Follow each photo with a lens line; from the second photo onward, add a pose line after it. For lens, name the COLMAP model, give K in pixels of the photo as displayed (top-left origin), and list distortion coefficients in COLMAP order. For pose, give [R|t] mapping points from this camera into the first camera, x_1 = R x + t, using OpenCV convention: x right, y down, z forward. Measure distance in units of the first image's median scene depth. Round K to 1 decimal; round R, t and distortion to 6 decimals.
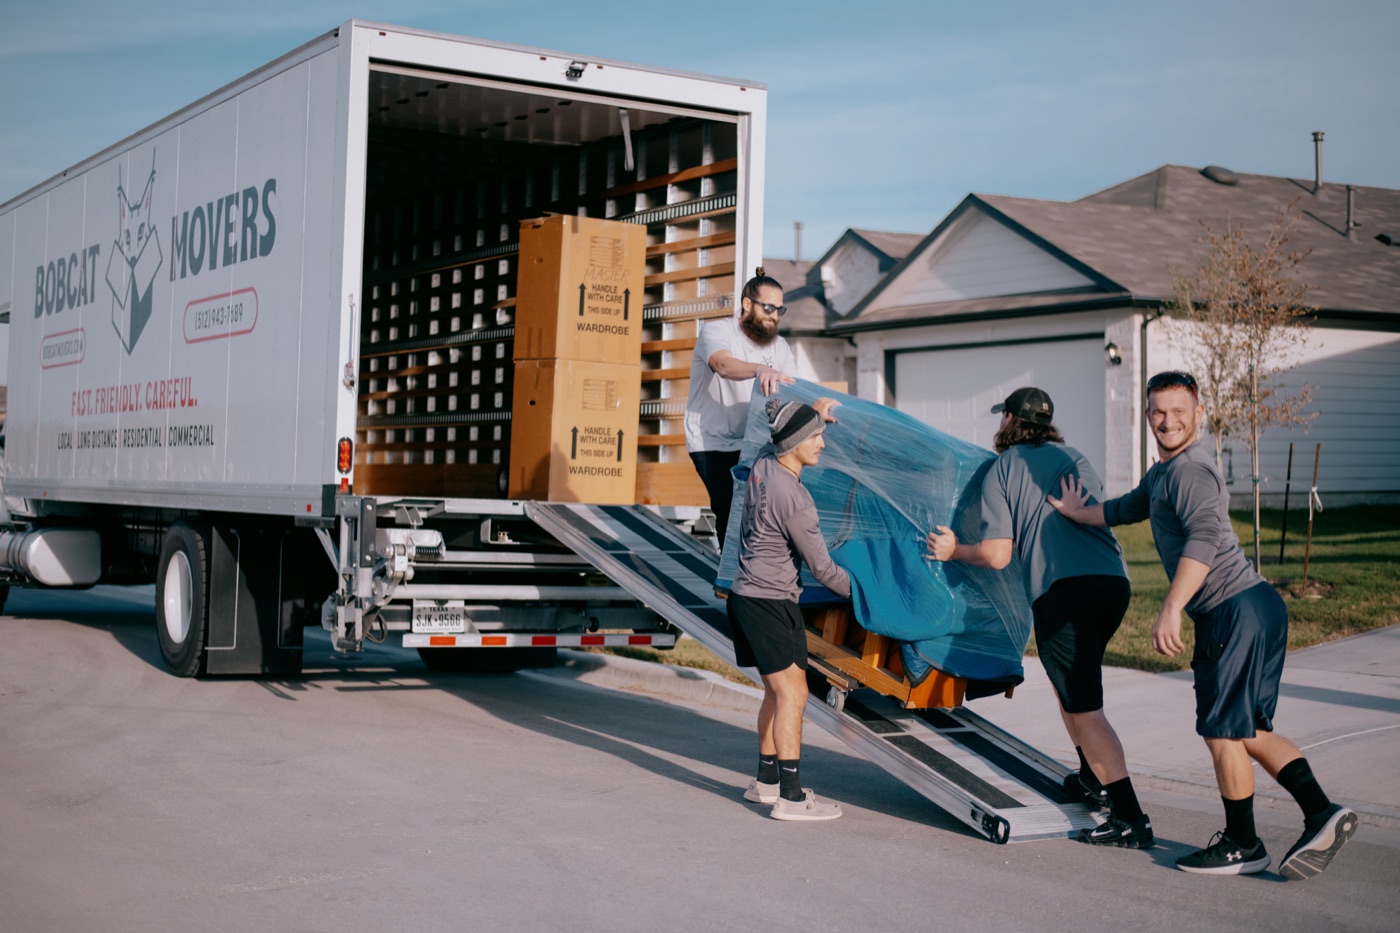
lens RADIAL K [[2027.7, 0, 702.9], [0, 2027.7, 466.6], [0, 0, 1]] dist [-0.118063, 0.122127]
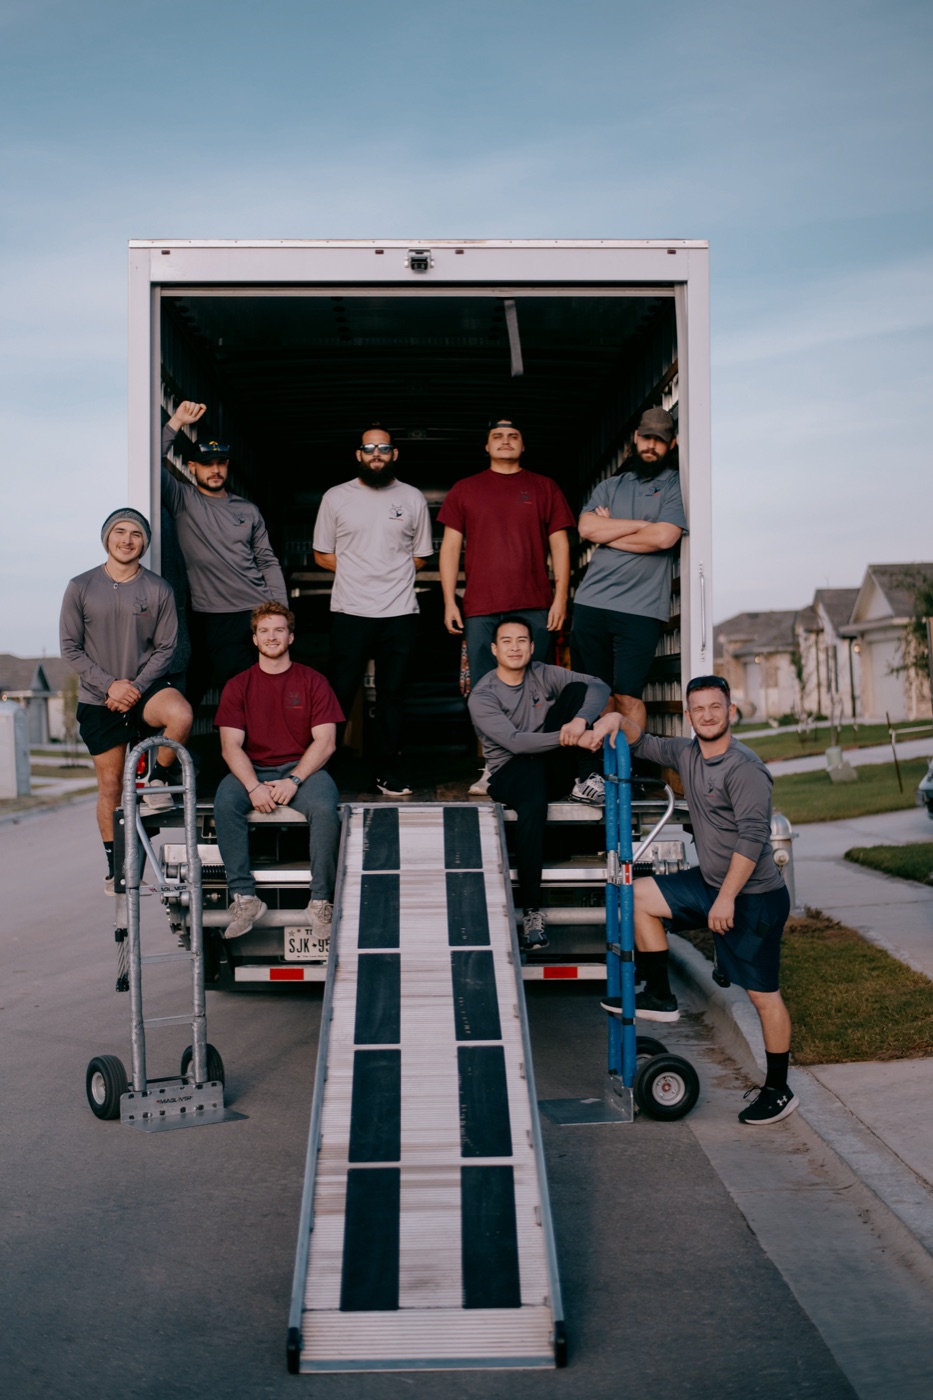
lens RADIAL K [[2138.7, 0, 481.9], [0, 2138.7, 687.8], [0, 0, 1]] dist [-0.108675, 0.049100]
pose [[0.871182, -0.040747, -0.489267, 0.297215], [0.043007, 0.999053, -0.006625, -0.017144], [0.489073, -0.015270, 0.872109, 0.224427]]
